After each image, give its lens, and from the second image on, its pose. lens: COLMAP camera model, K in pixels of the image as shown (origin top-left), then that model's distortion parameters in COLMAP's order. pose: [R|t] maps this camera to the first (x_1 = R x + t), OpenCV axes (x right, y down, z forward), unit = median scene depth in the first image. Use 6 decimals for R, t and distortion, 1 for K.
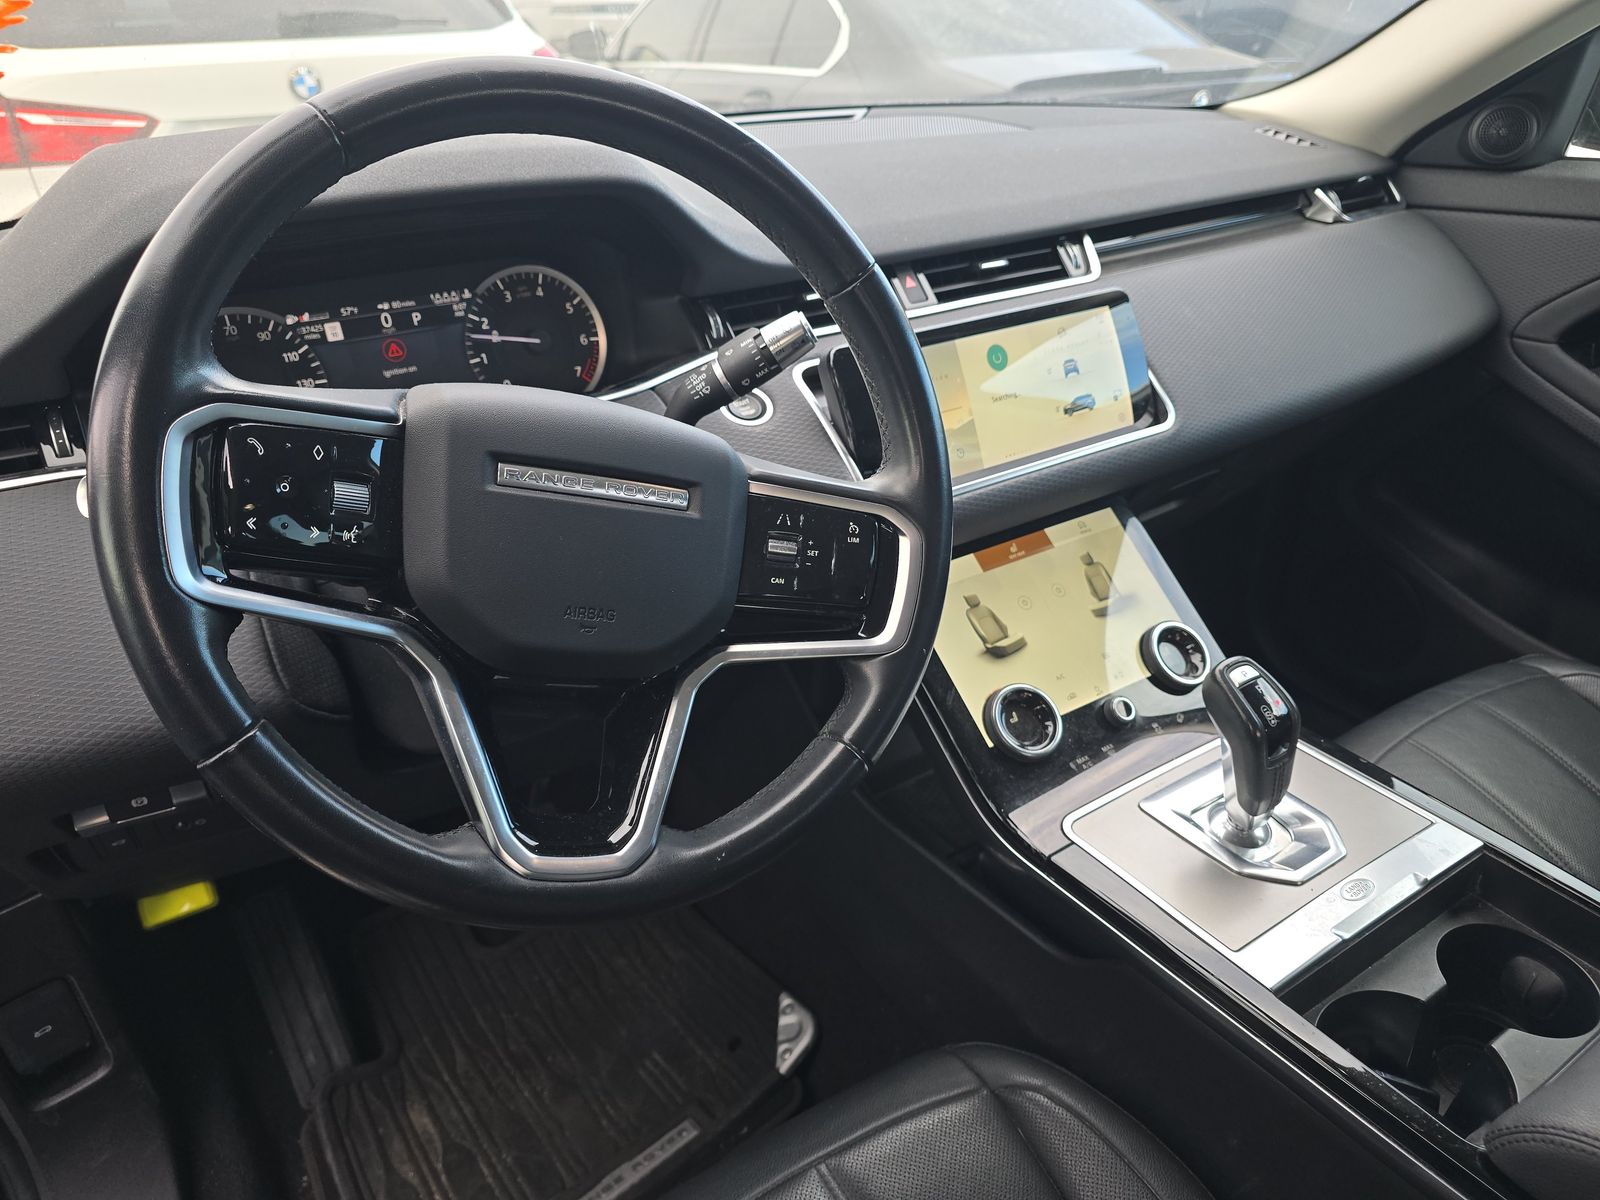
lens RADIAL K [[1098.0, 0, 799.8], [0, 1098.0, 670.7], [0, 0, 1]] dist [-0.001005, -0.111145]
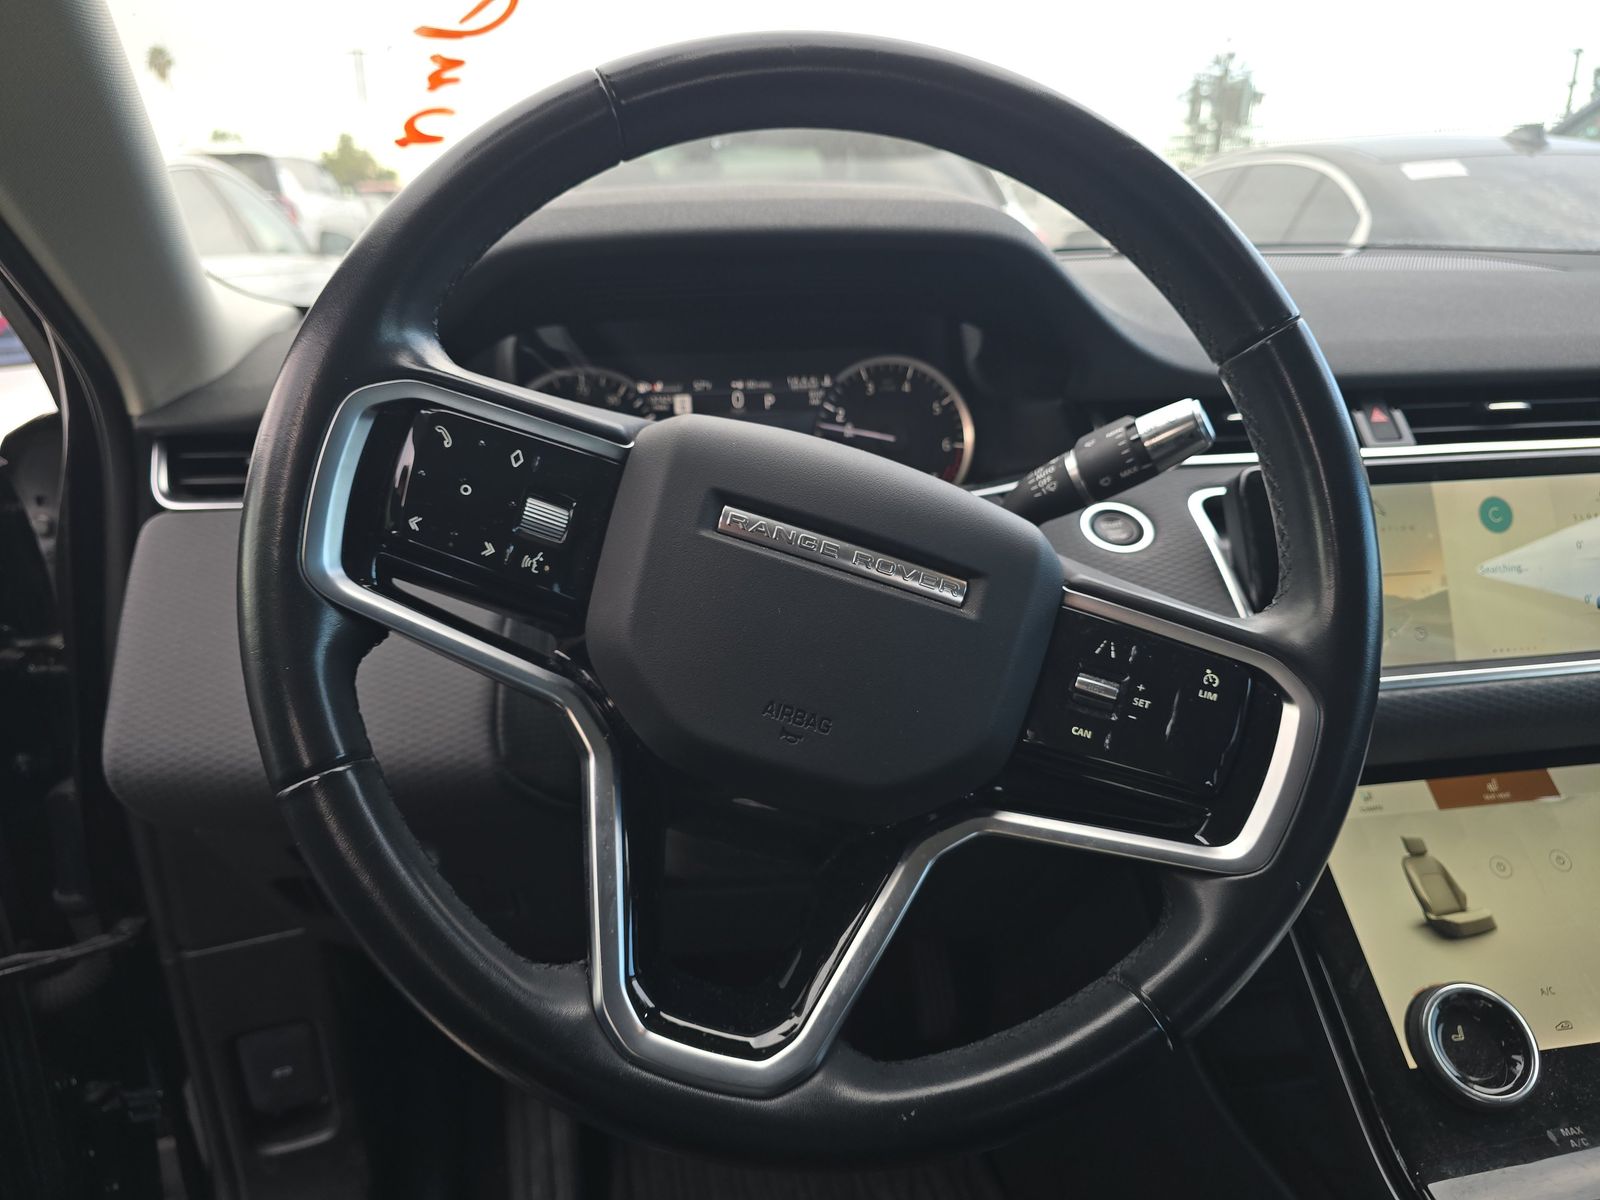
lens RADIAL K [[1071.6, 0, 798.5], [0, 1071.6, 633.9], [0, 0, 1]] dist [-0.007142, -0.018581]
pose [[0.902830, 0.145435, -0.404657, 0.066409], [-0.228361, 0.959556, -0.164630, 0.008693], [0.364349, 0.241040, 0.899527, 0.246340]]
